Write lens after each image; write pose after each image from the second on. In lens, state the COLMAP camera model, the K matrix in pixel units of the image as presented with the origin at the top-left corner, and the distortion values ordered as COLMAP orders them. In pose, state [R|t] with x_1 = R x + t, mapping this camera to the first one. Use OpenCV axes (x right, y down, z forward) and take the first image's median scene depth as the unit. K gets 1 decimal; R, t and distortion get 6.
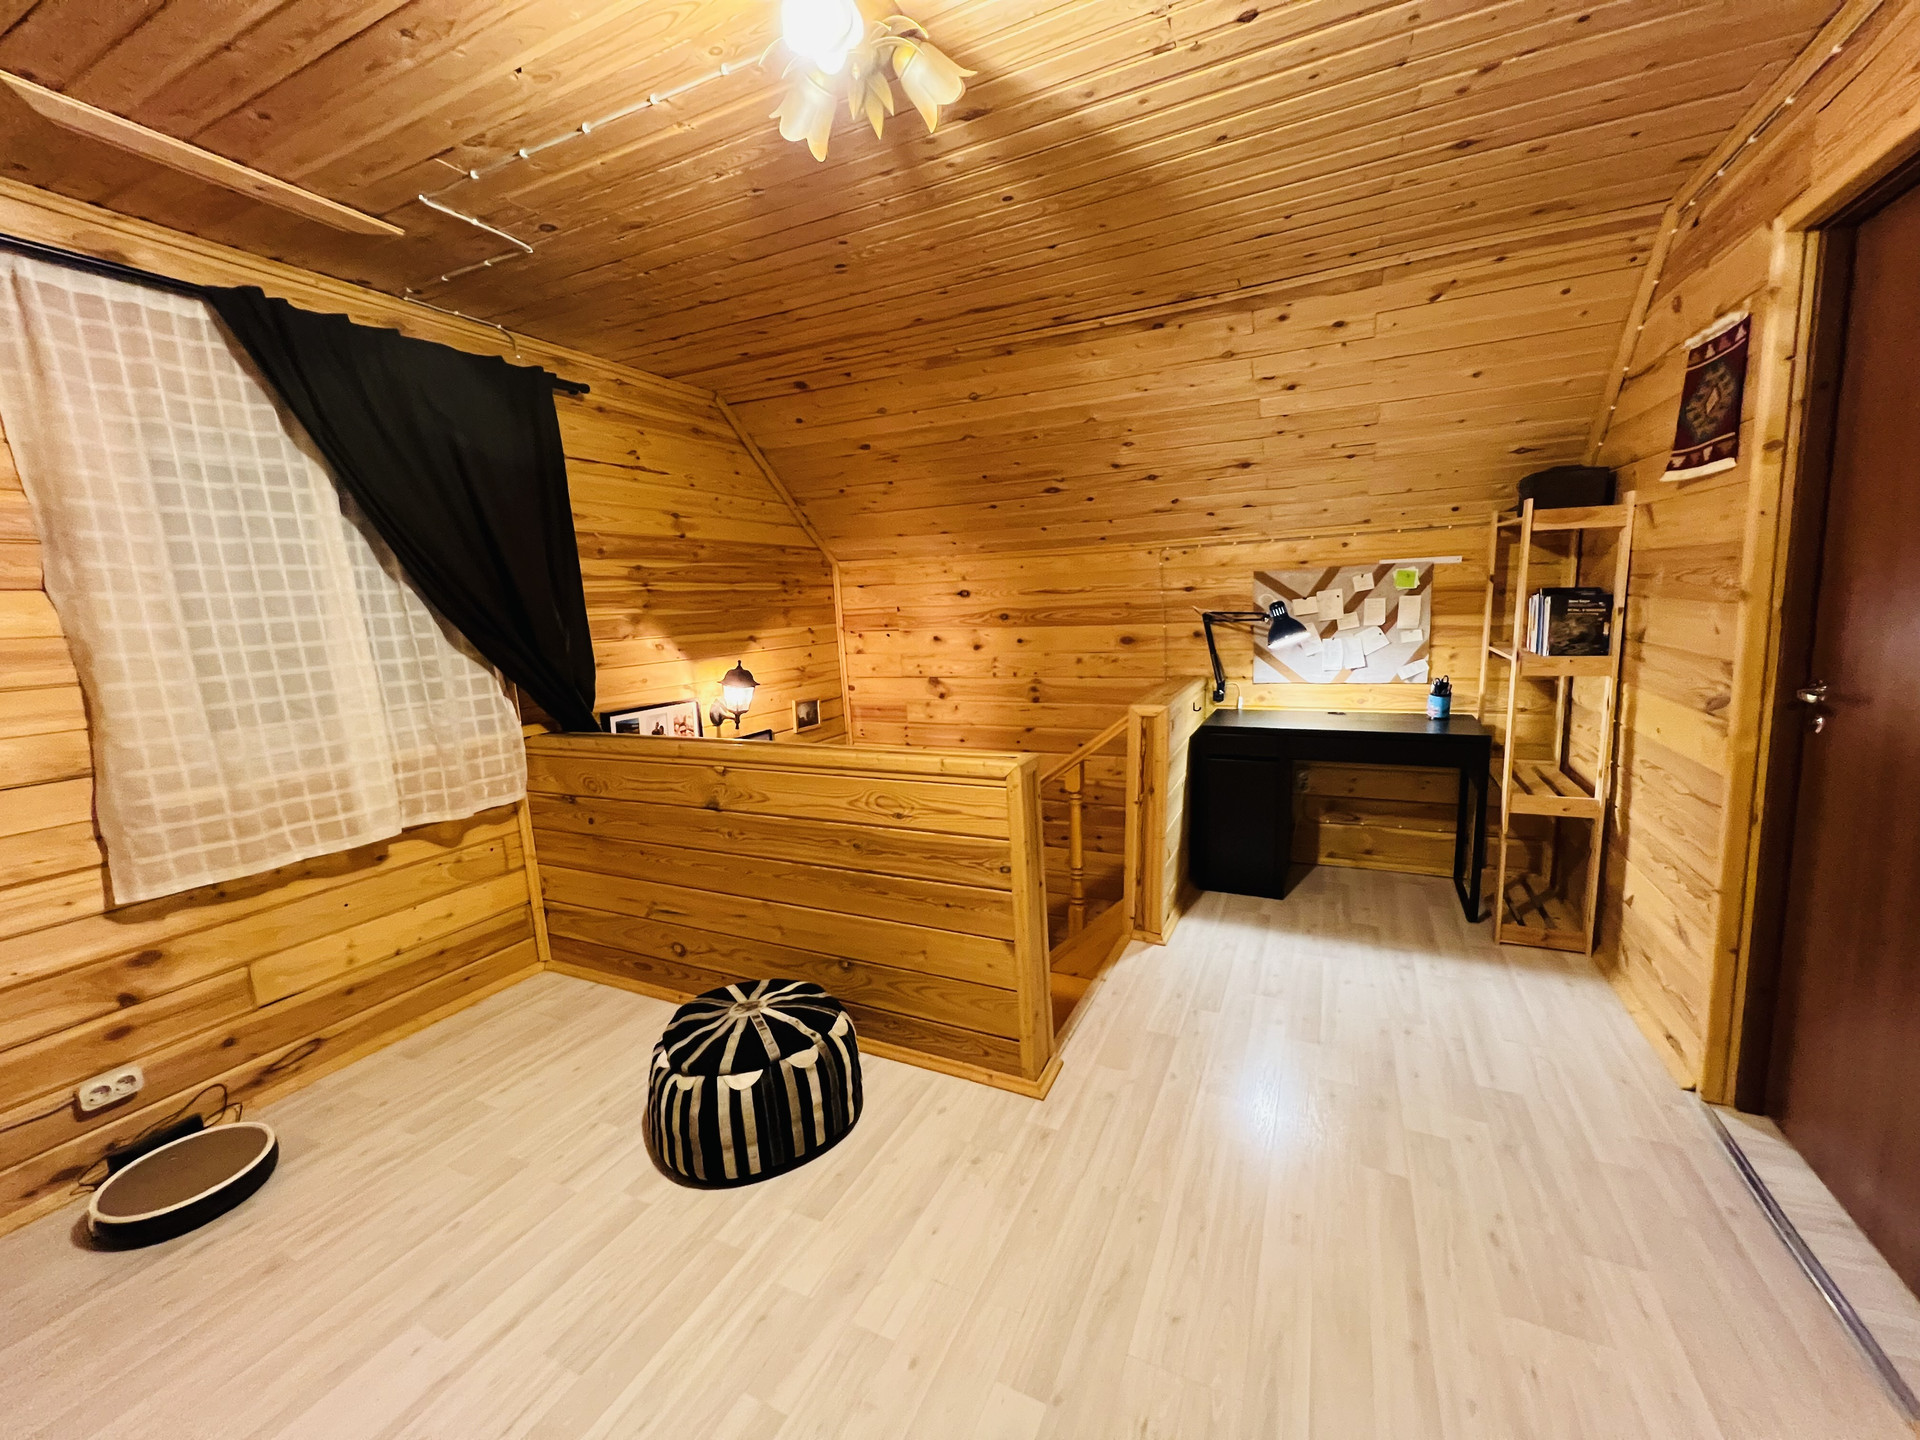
lens RADIAL K [[766.8, 0, 958.3], [0, 766.8, 719.9], [0, 0, 1]] dist [-0.002717, 0.000398]
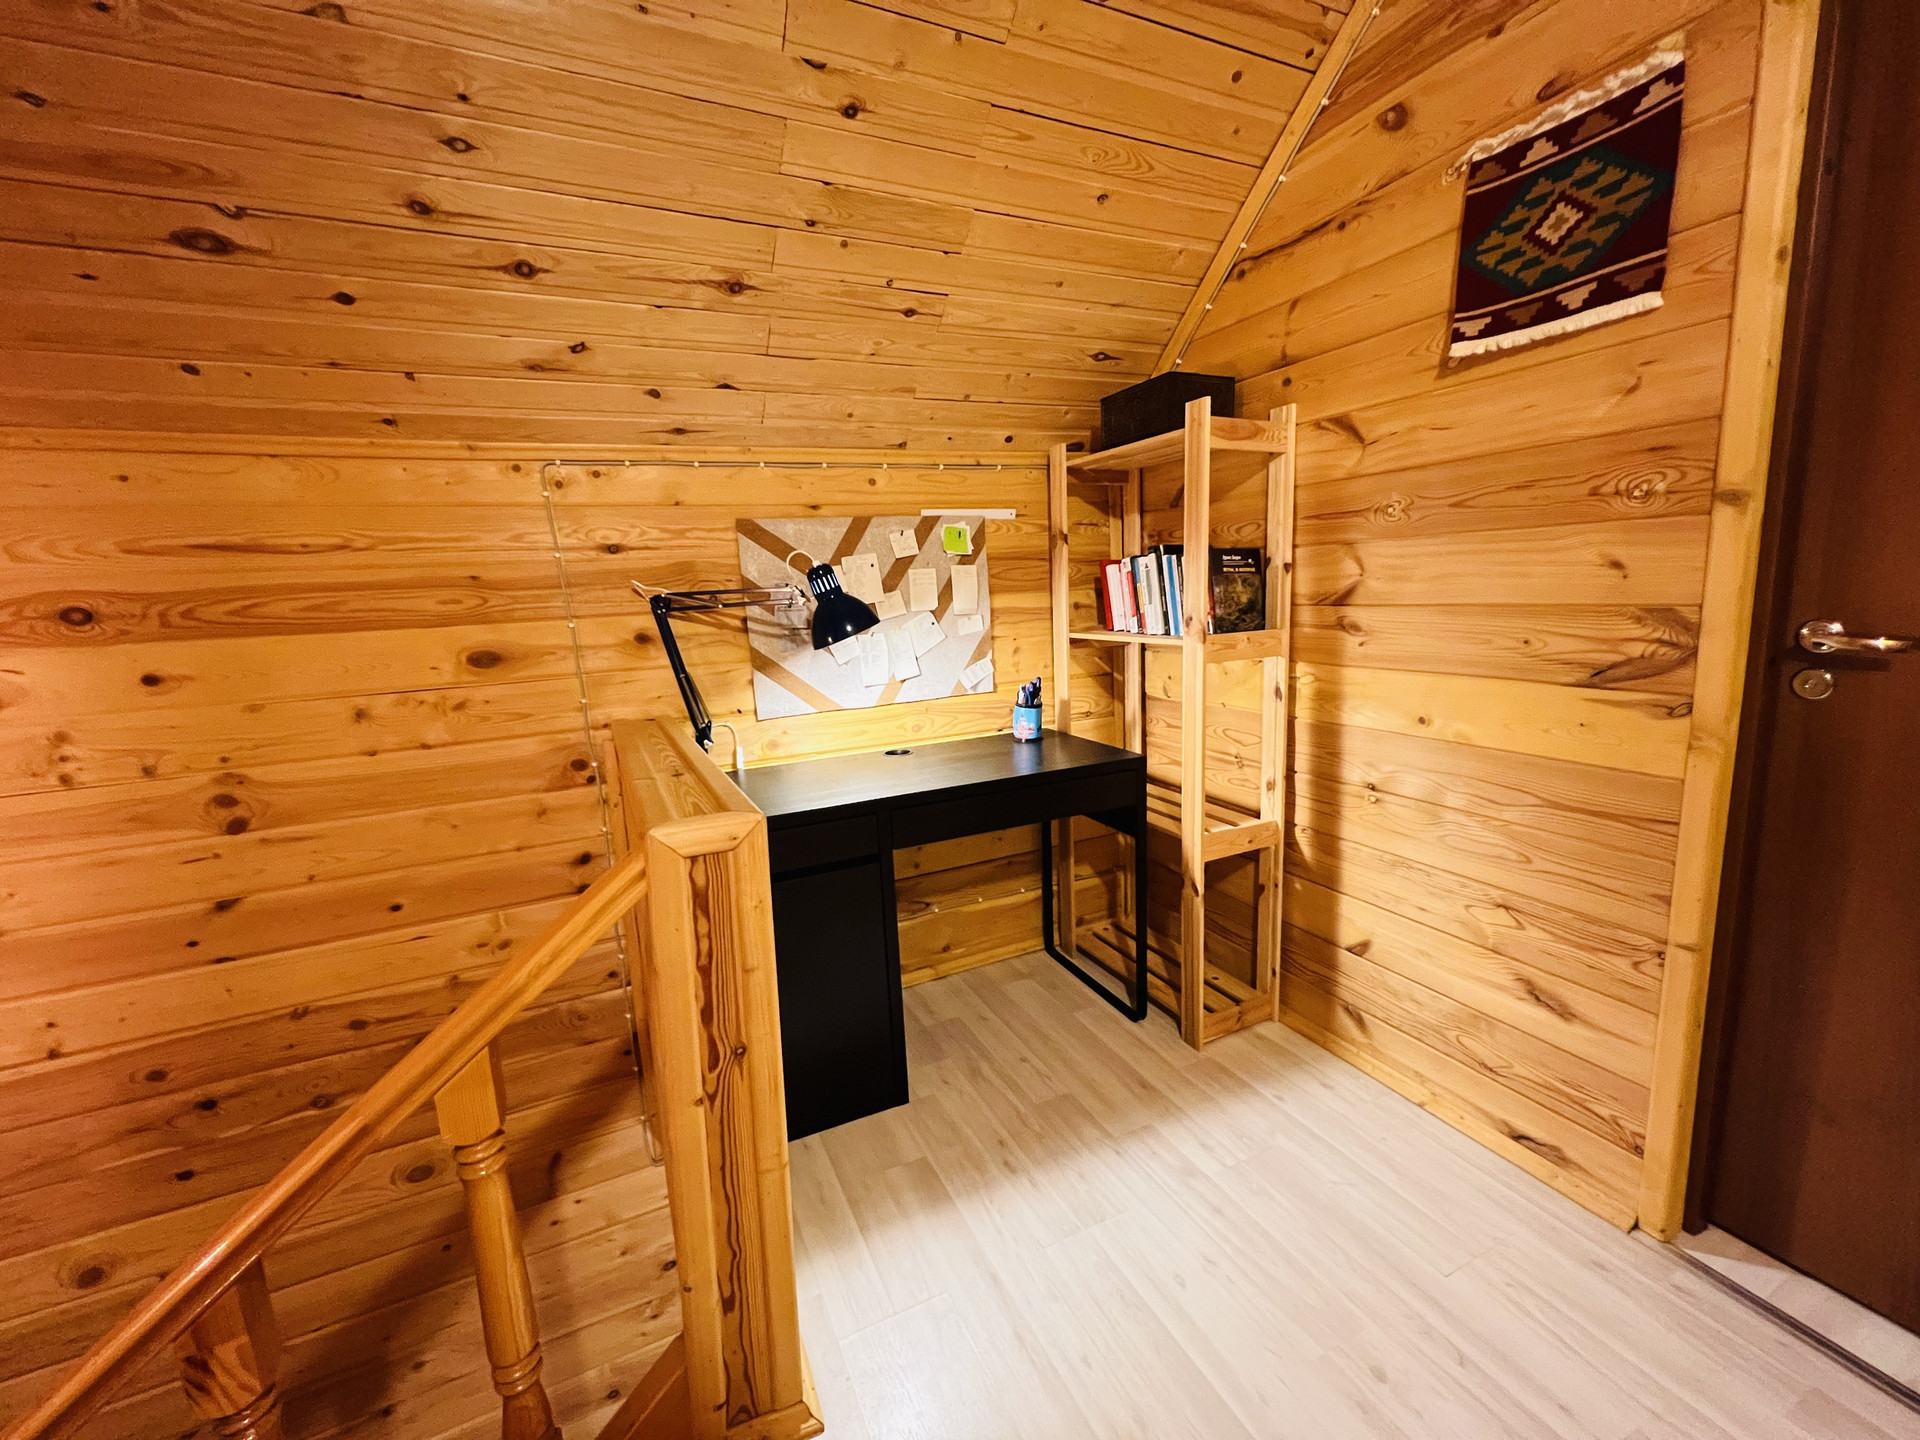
lens RADIAL K [[766.8, 0, 954.4], [0, 766.8, 718.9], [0, 0, 1]] dist [-0.002717, 0.000398]
pose [[0.634971, -0.115068, 0.763919, 0.051584], [0.144395, 0.989096, 0.028965, -0.047613], [-0.758922, 0.091915, 0.644662, 0.571088]]
